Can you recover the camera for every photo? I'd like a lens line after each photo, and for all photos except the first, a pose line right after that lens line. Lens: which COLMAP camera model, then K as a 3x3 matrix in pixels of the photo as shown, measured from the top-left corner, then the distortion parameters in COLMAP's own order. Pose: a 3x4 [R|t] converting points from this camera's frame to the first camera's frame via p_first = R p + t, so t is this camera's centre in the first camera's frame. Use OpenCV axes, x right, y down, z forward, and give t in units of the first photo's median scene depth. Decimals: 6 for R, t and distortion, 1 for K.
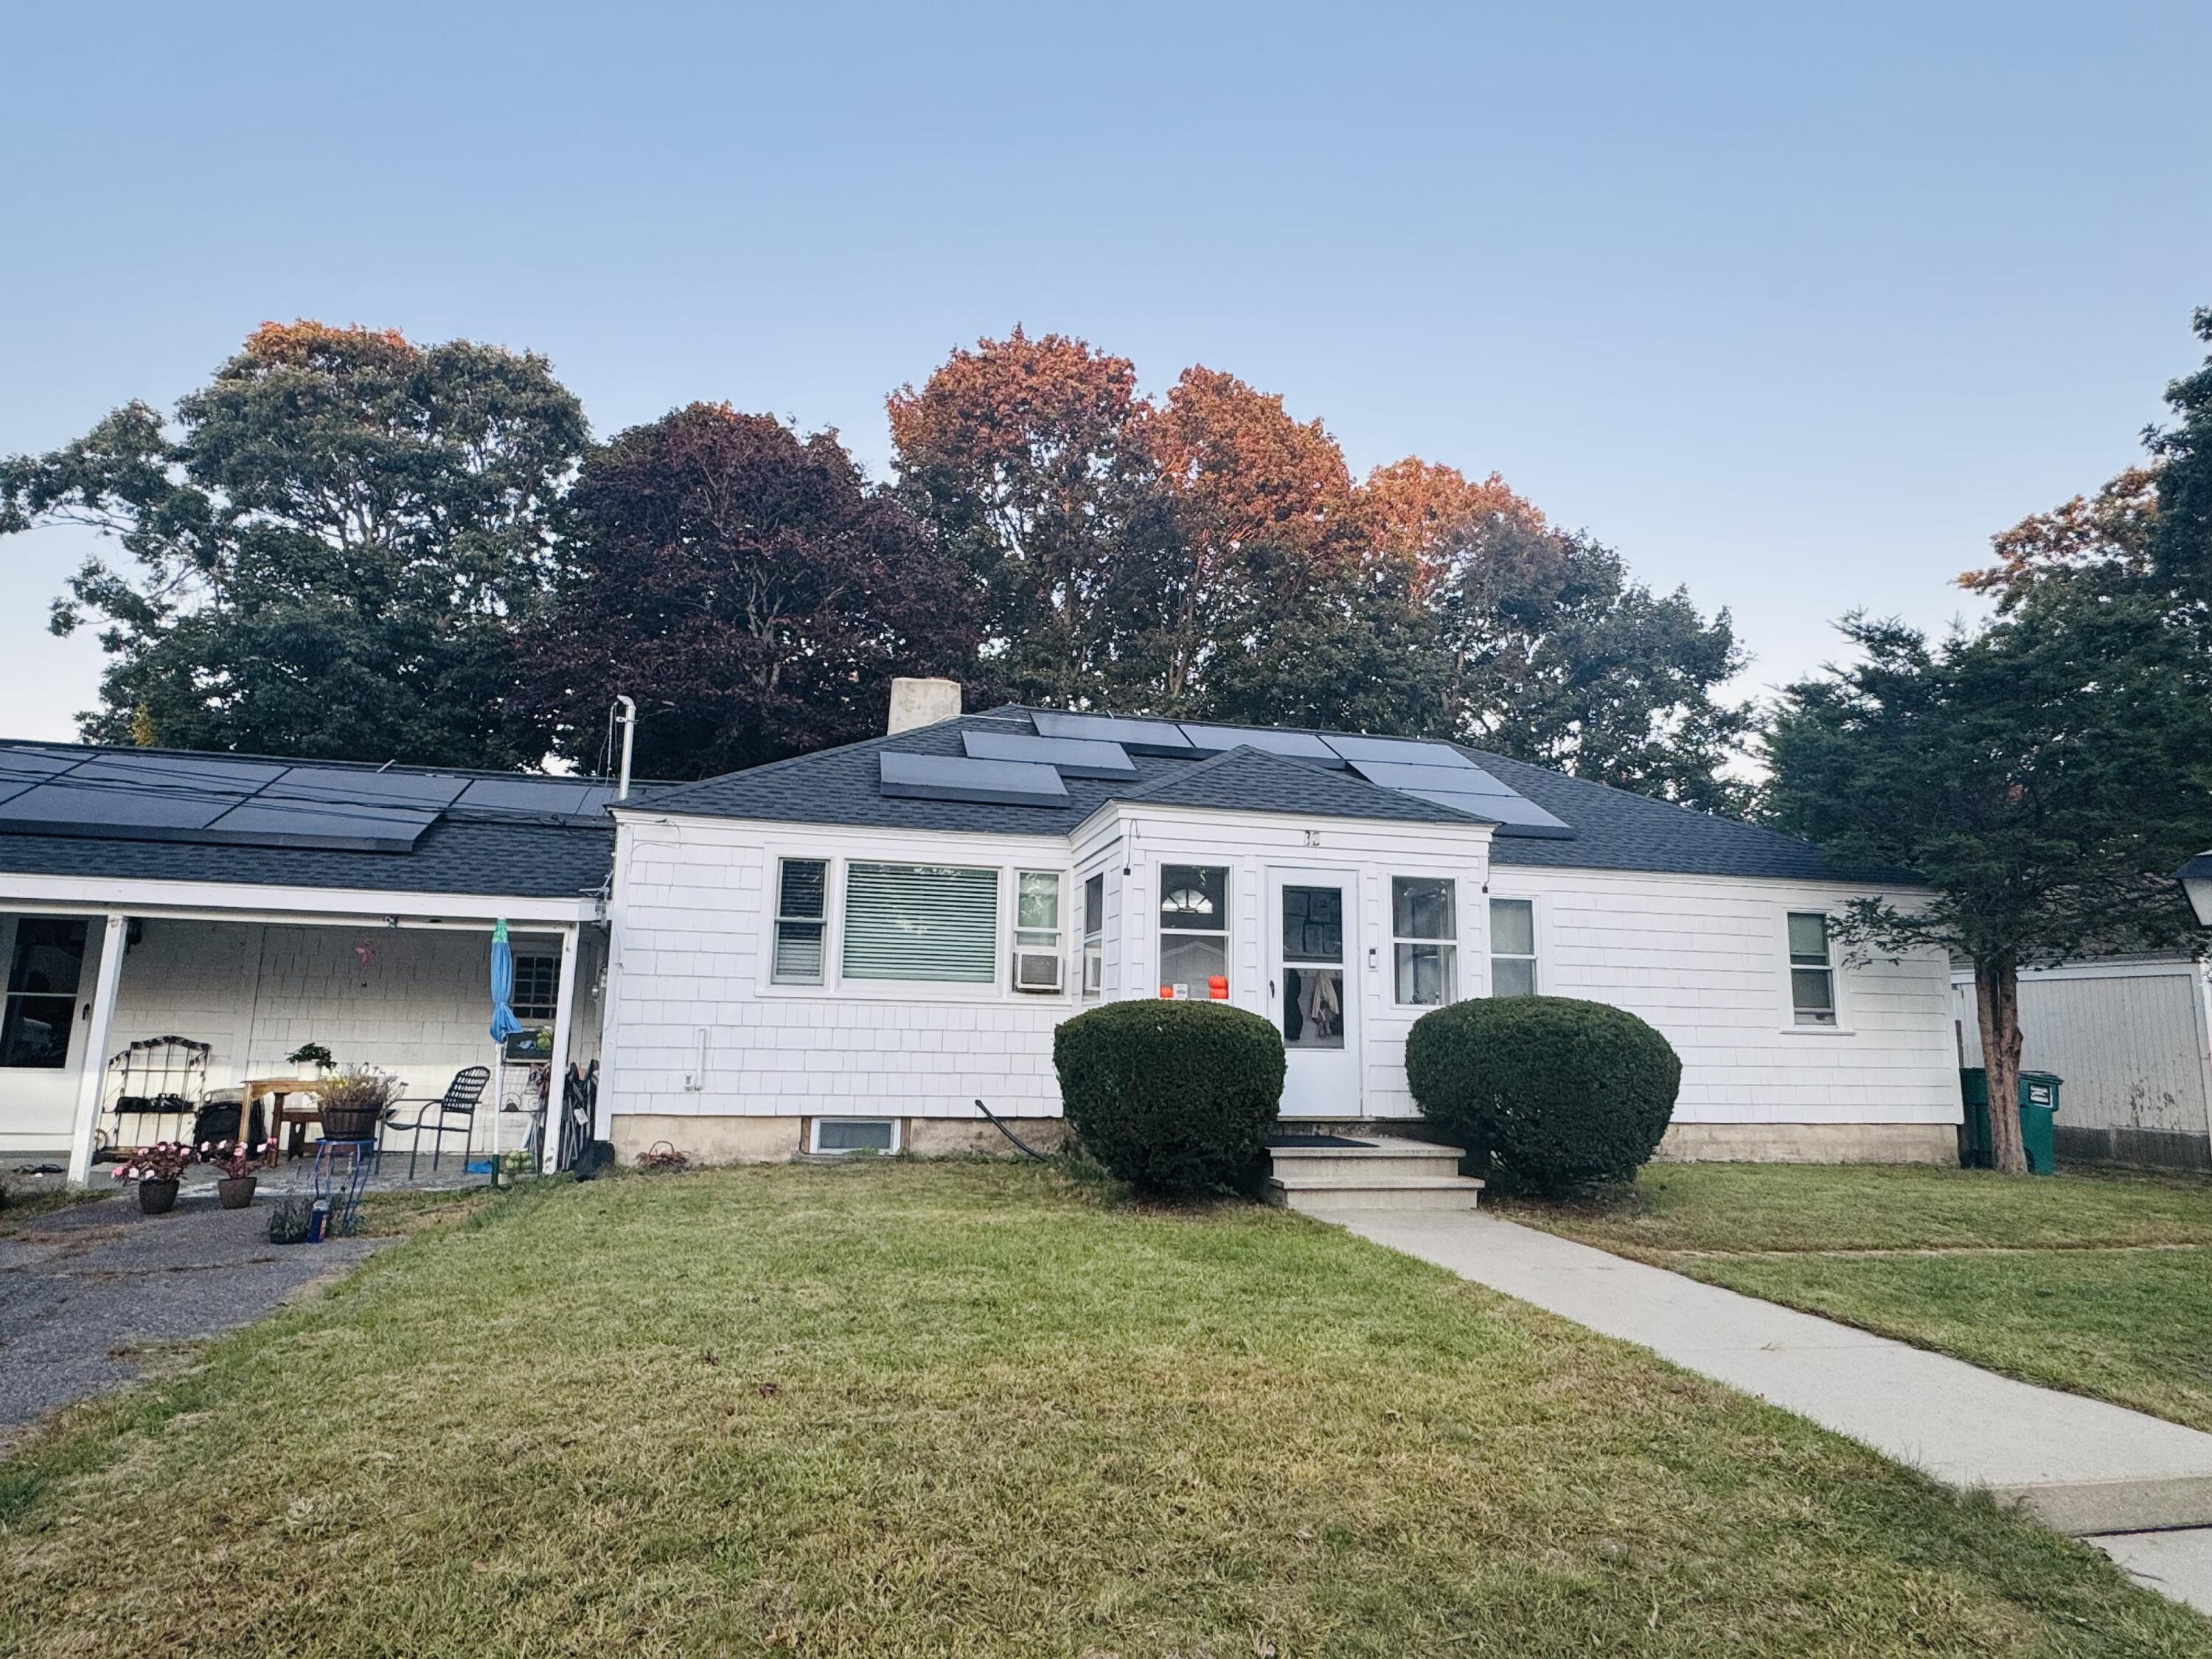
lens RADIAL K [[1275.6, 0, 1106.0], [0, 1275.6, 829.5], [0, 0, 1]] dist [-0.001134, 0.001066]
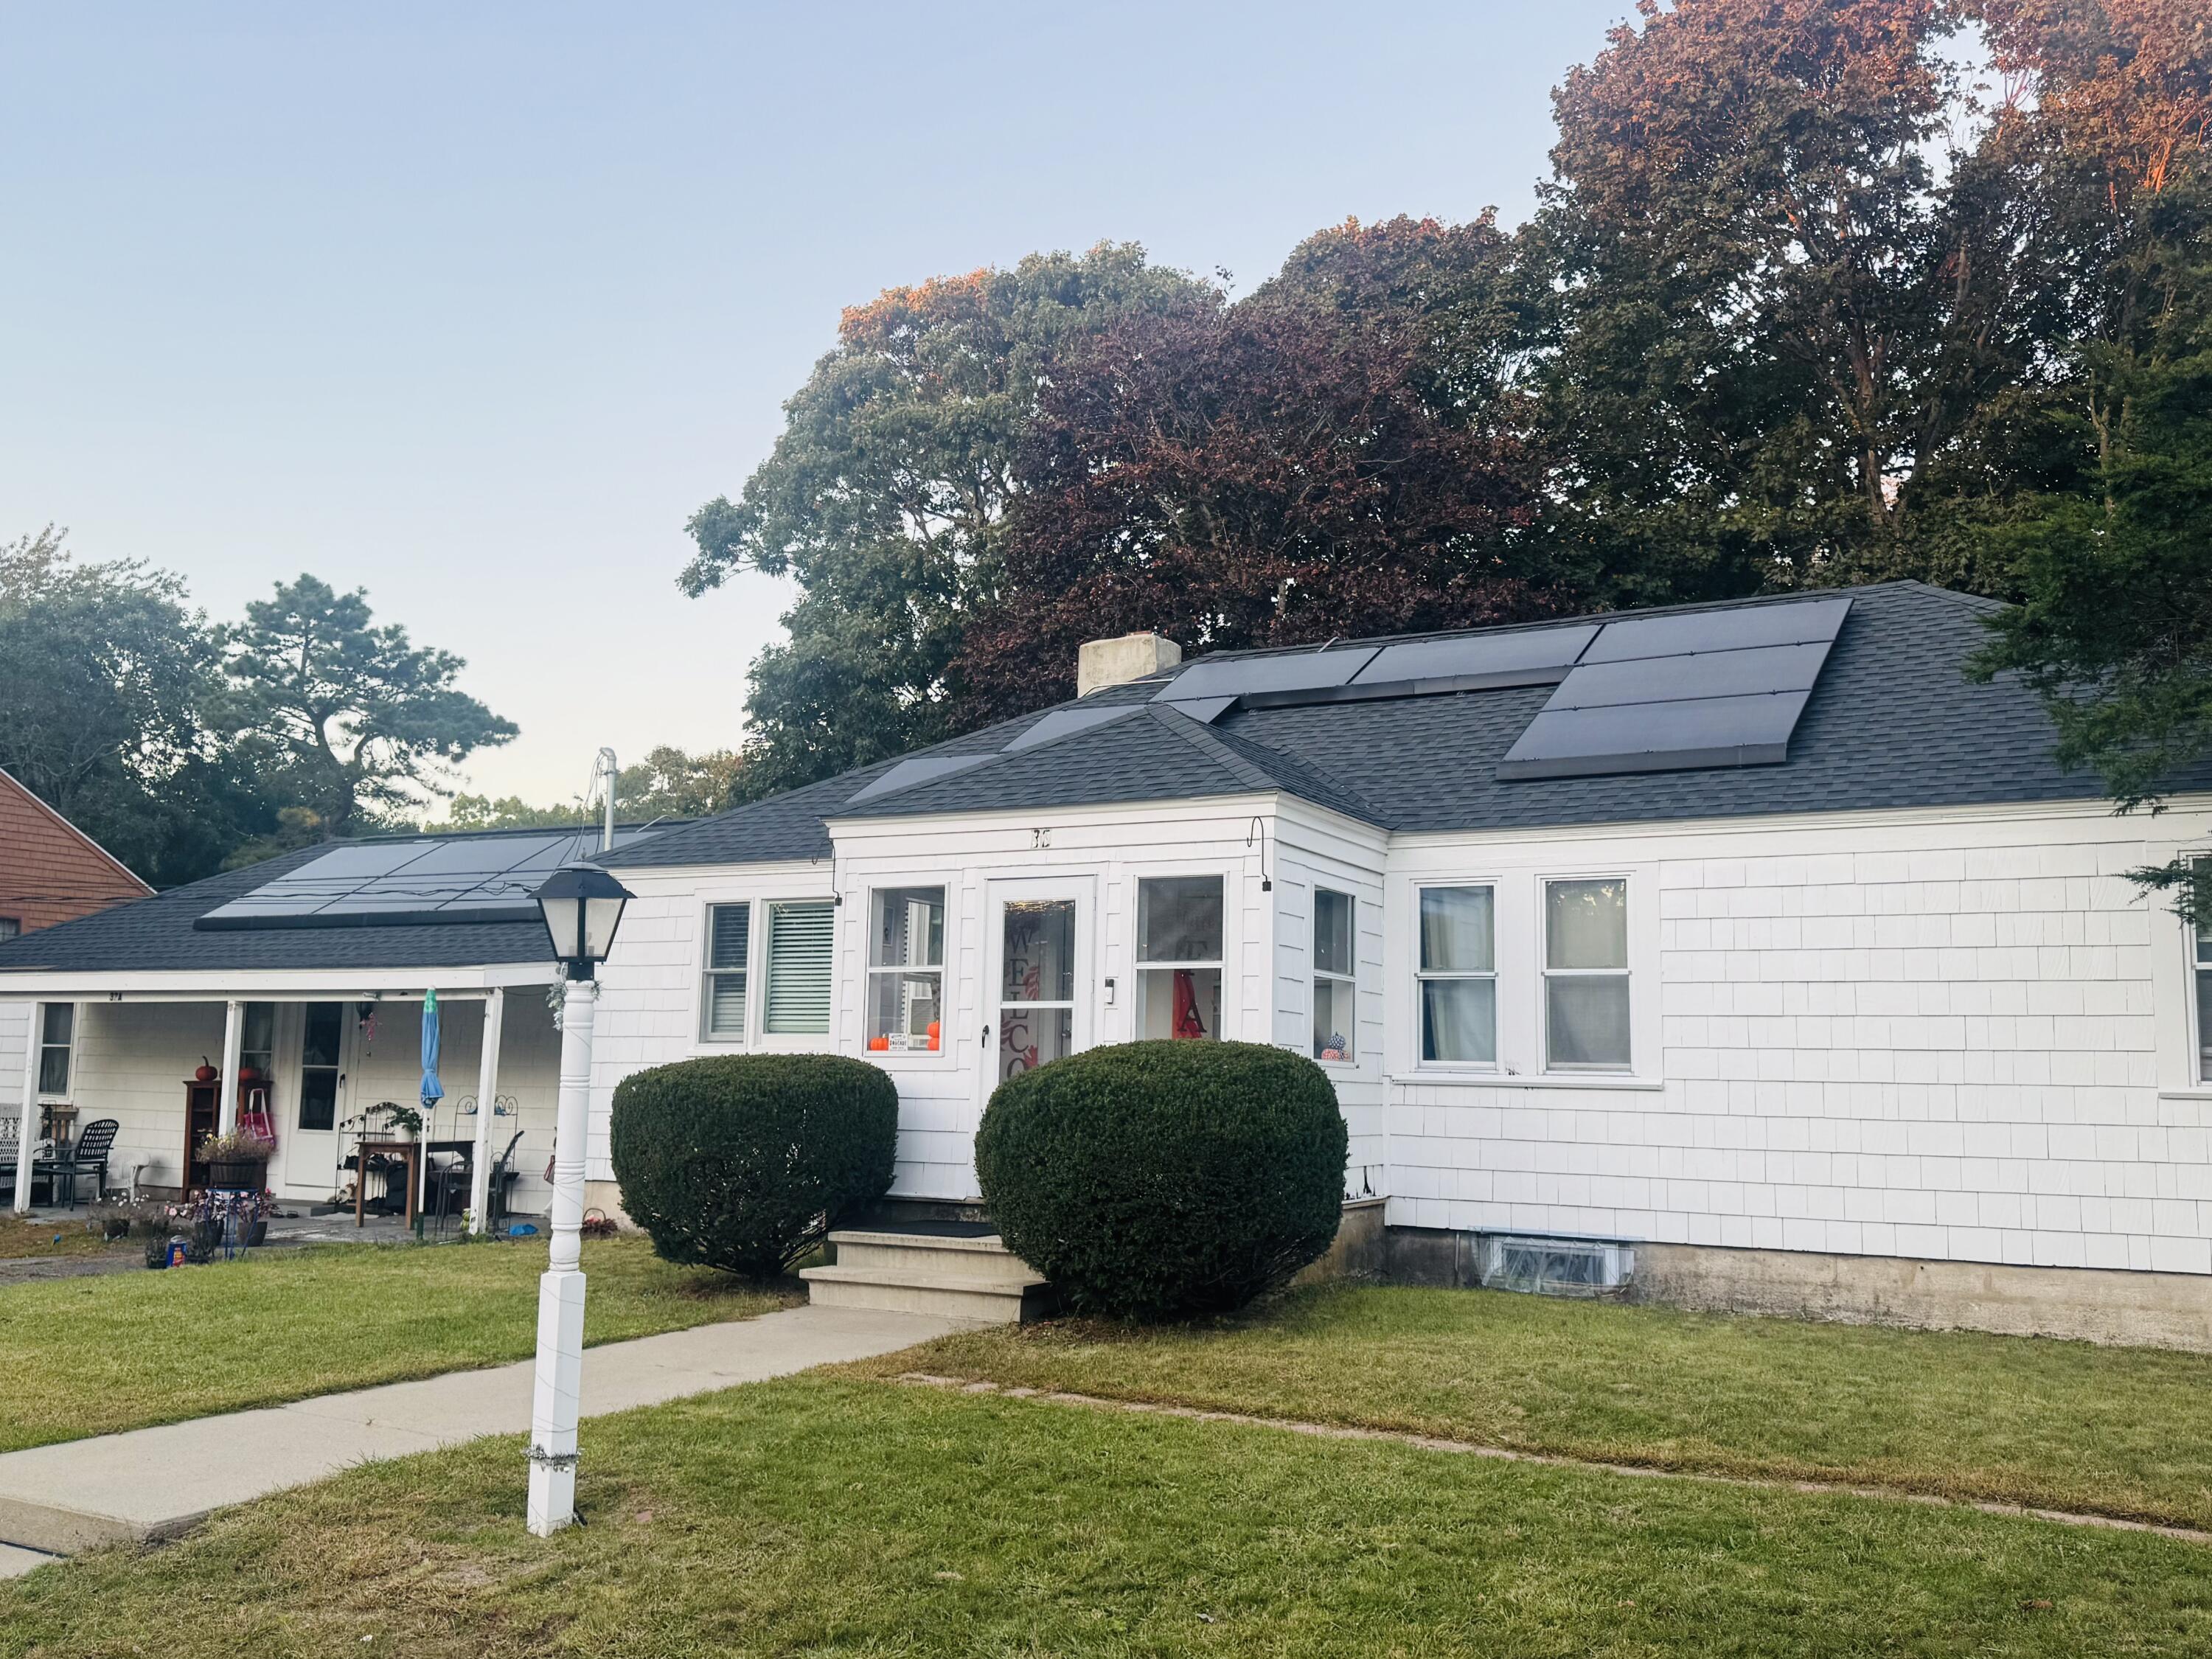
lens RADIAL K [[1952.1, 0, 1062.6], [0, 1952.1, 865.1], [0, 0, 1]] dist [0.206133, -0.325349]
pose [[0.732305, -0.081120, -0.676128, 0.882061], [0.107987, 0.994150, -0.002316, 0.024742], [0.672360, -0.071317, 0.736781, 0.133693]]
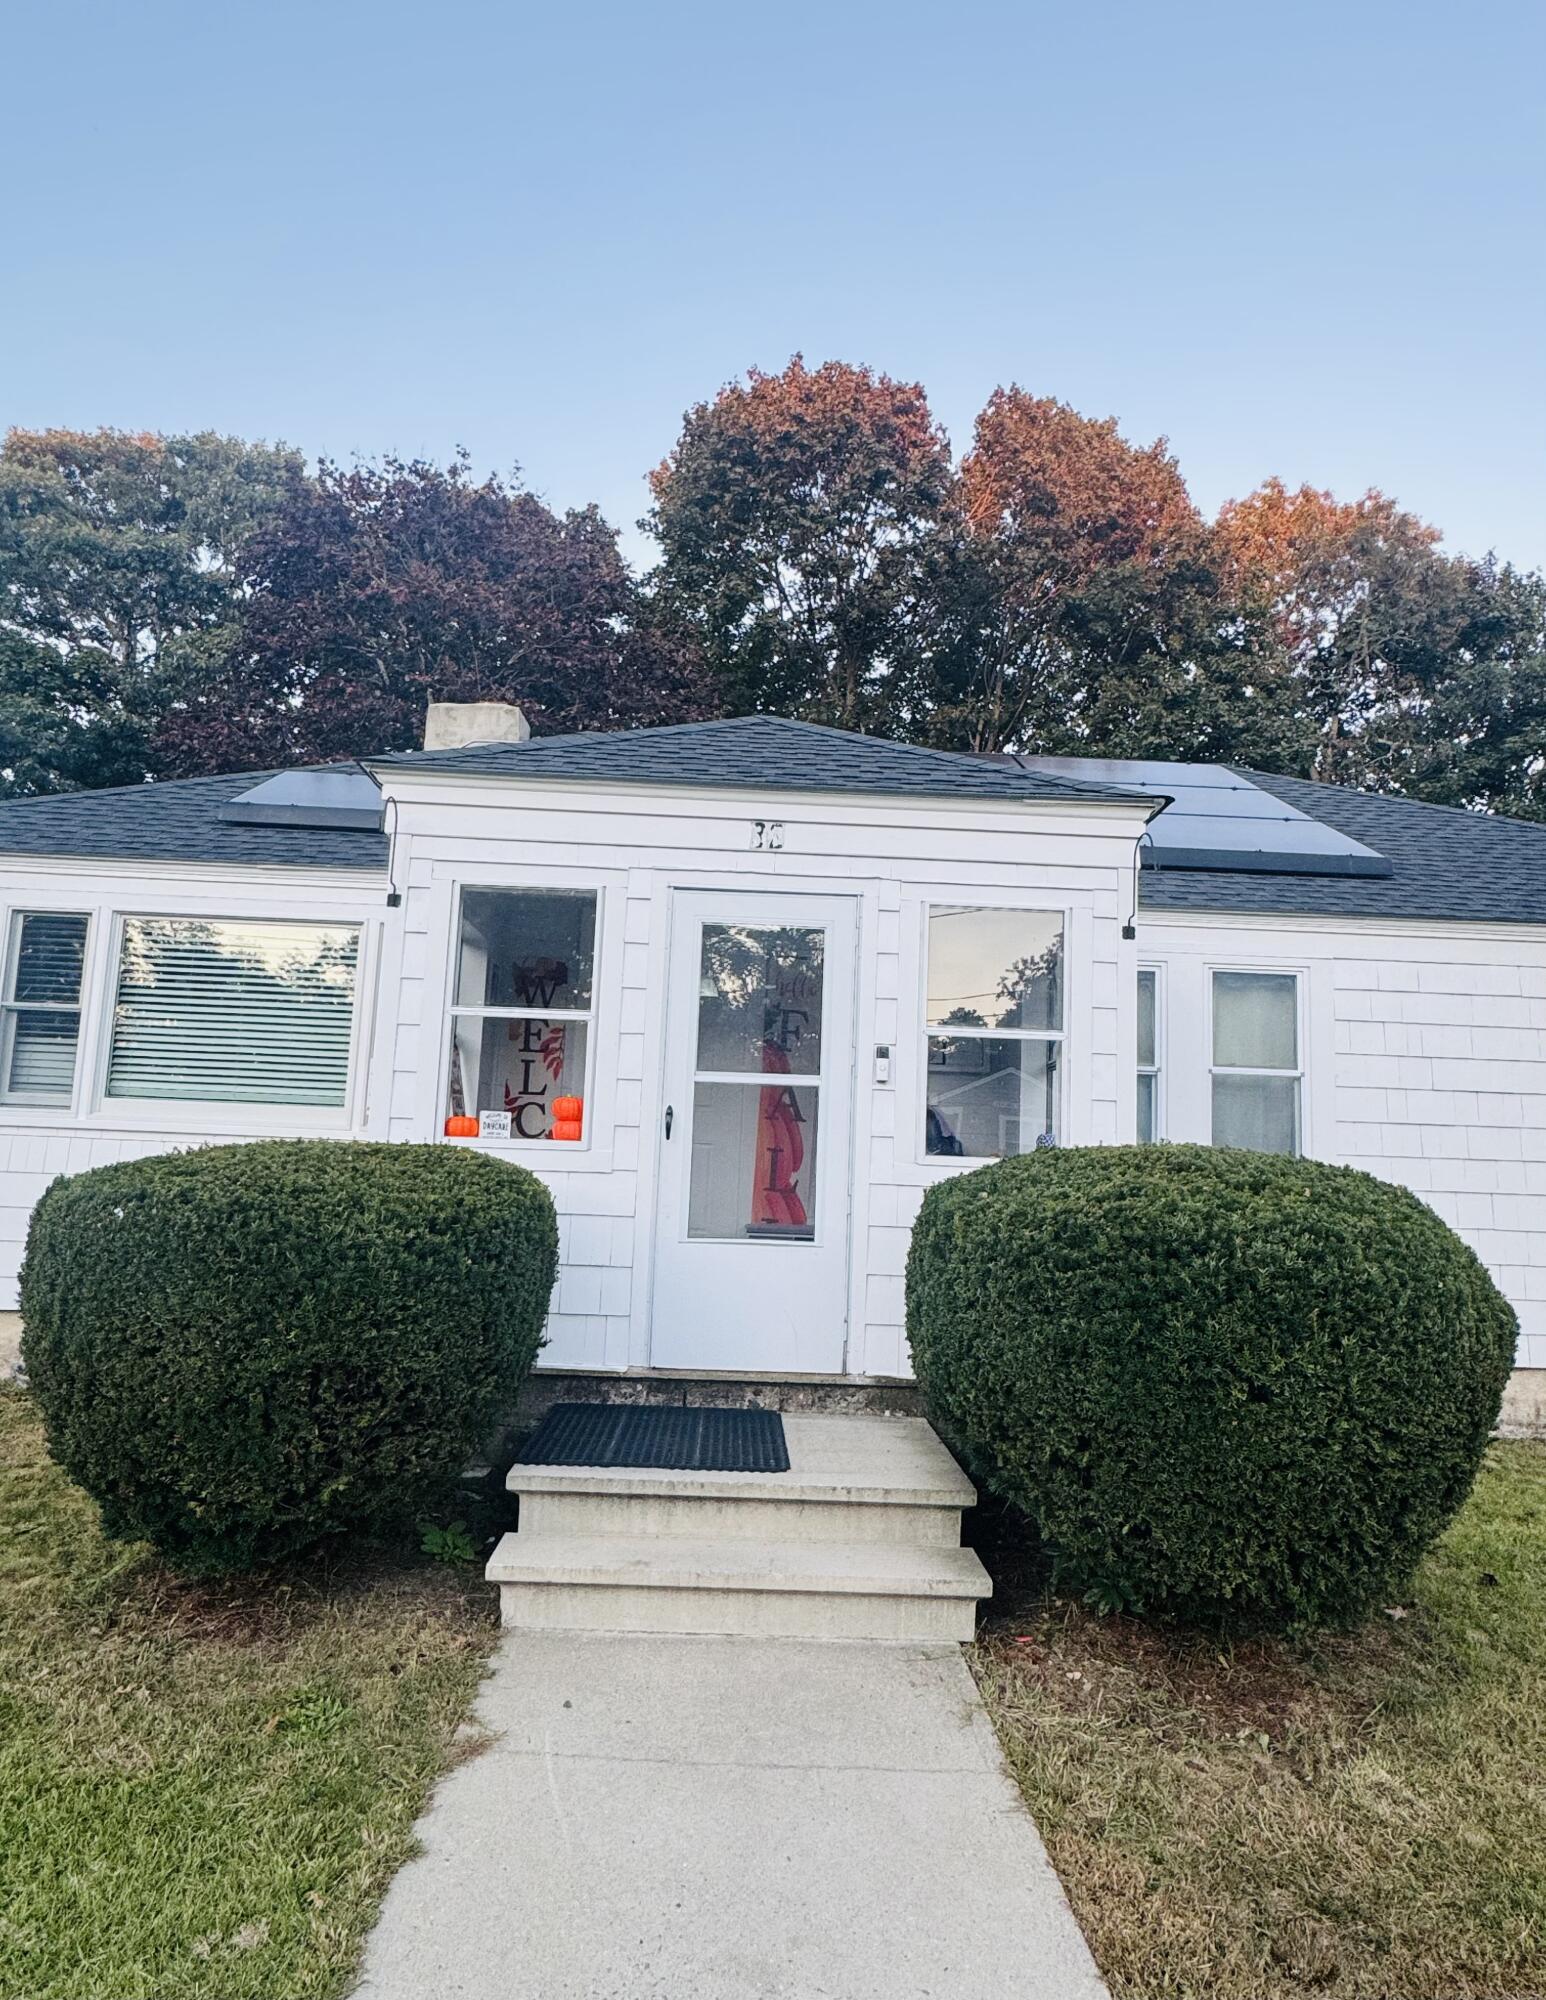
lens RADIAL K [[1199.7, 0, 775.5], [0, 1199.7, 1036.4], [0, 0, 1]] dist [0.046713, -0.090567]
pose [[0.979609, -0.001720, -0.200904, 0.241009], [0.012844, 0.998454, 0.054076, 0.057286], [0.200500, -0.055554, 0.978117, 0.474762]]
